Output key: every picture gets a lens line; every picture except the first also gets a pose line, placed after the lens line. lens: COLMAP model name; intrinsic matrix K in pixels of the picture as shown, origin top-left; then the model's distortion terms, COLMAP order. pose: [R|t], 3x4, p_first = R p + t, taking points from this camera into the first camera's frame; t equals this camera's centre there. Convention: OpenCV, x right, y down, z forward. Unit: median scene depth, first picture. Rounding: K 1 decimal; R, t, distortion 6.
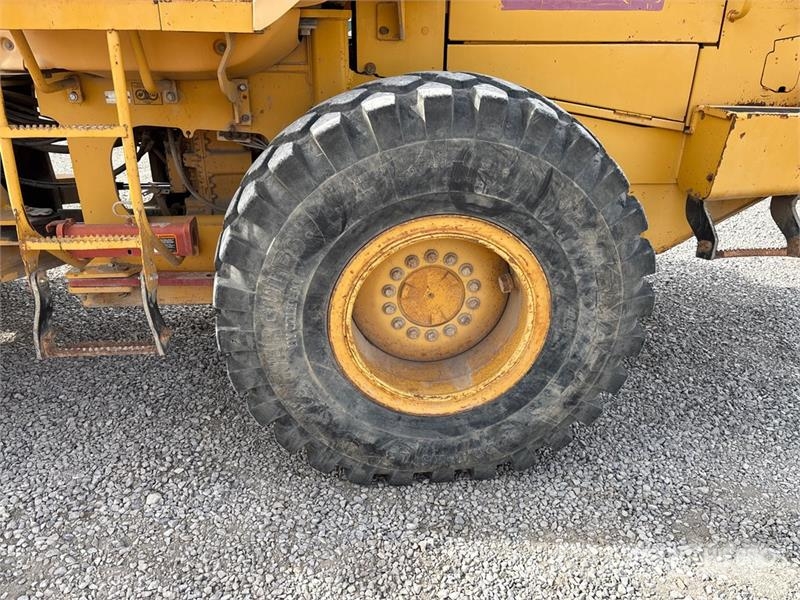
lens RADIAL K [[602.2, 0, 399.1], [0, 602.2, 307.8], [0, 0, 1]] dist [0.048779, -0.051009]
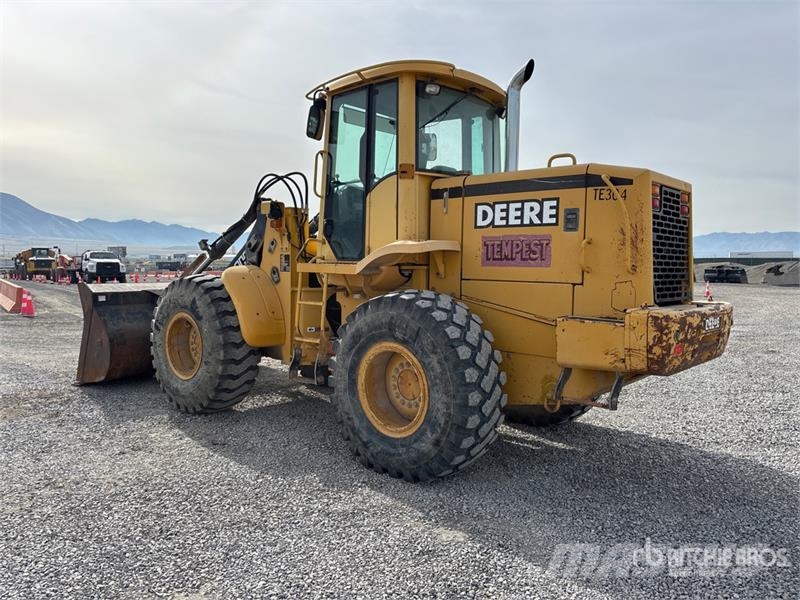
lens RADIAL K [[612.4, 0, 396.9], [0, 612.4, 294.9], [0, 0, 1]] dist [0.049853, -0.063119]
pose [[0.680174, 0.043841, -0.731738, 1.672537], [-0.310721, 0.921343, -0.233624, 0.217397], [0.663940, 0.386271, 0.640296, -0.586389]]
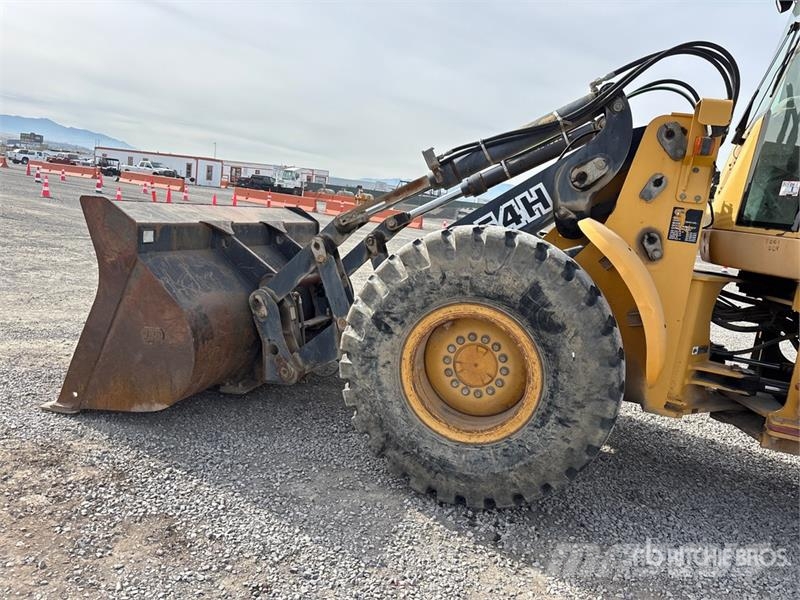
lens RADIAL K [[608.3, 0, 393.3], [0, 608.3, 295.5], [0, 0, 1]] dist [0.075278, -0.146527]
pose [[0.906805, 0.180256, -0.381067, -0.976073], [-0.284095, 0.929165, -0.236522, 0.287918], [0.311440, 0.322739, 0.893781, -0.654751]]
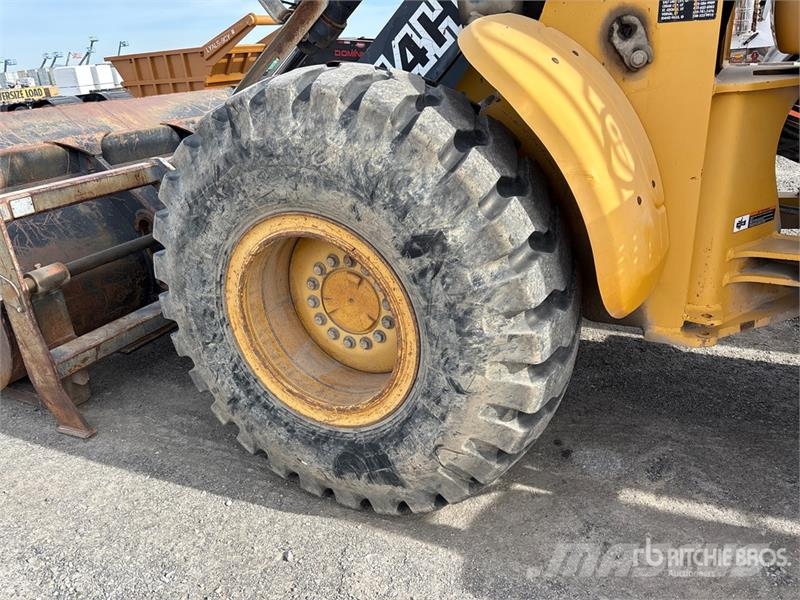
lens RADIAL K [[640.0, 0, 398.5], [0, 640.0, 307.2], [0, 0, 1]] dist [0.064990, -0.090485]
pose [[-0.479527, 0.736657, 0.476854, -1.879453], [-0.873700, -0.451487, -0.181127, 0.139074], [0.081865, -0.503483, 0.860118, -0.006042]]
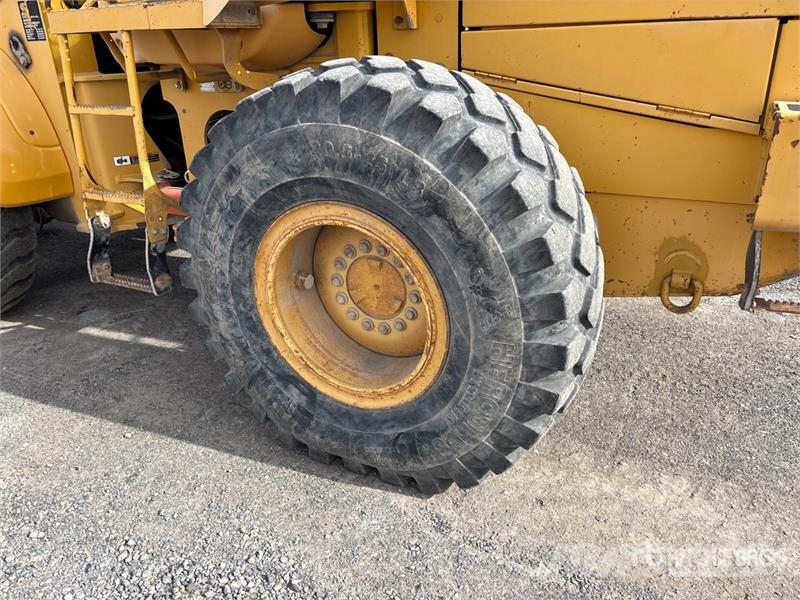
lens RADIAL K [[603.9, 0, 400.0], [0, 603.9, 299.4], [0, 0, 1]] dist [0.055385, -0.059534]
pose [[0.848361, 0.179526, -0.498051, 0.596900], [-0.182430, 0.982264, 0.043321, -0.053709], [0.496994, 0.054108, 0.866065, 0.170956]]
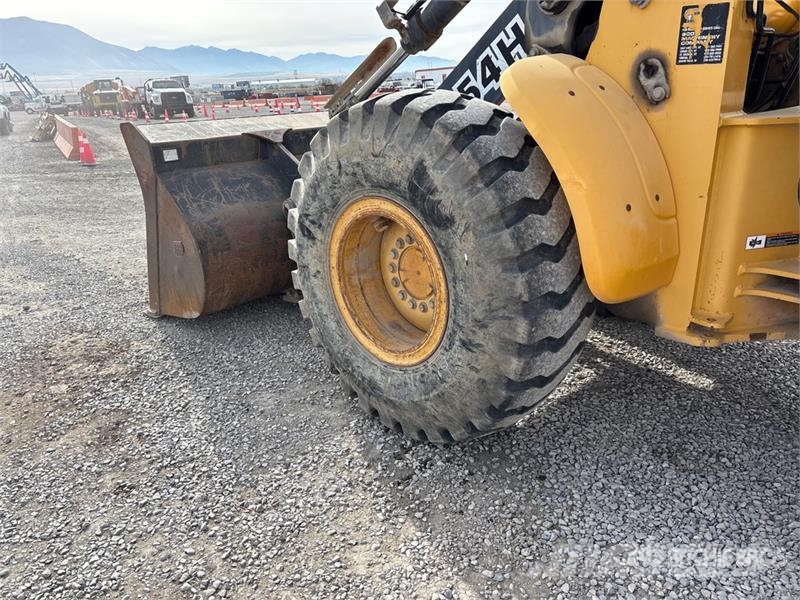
lens RADIAL K [[602.2, 0, 399.1], [0, 602.2, 307.8], [0, 0, 1]] dist [0.048779, -0.051009]
pose [[0.603540, 0.254965, -0.755469, -0.395364], [-0.294145, 0.951861, 0.086255, -0.006385], [0.741093, 0.170159, 0.649482, 0.040183]]
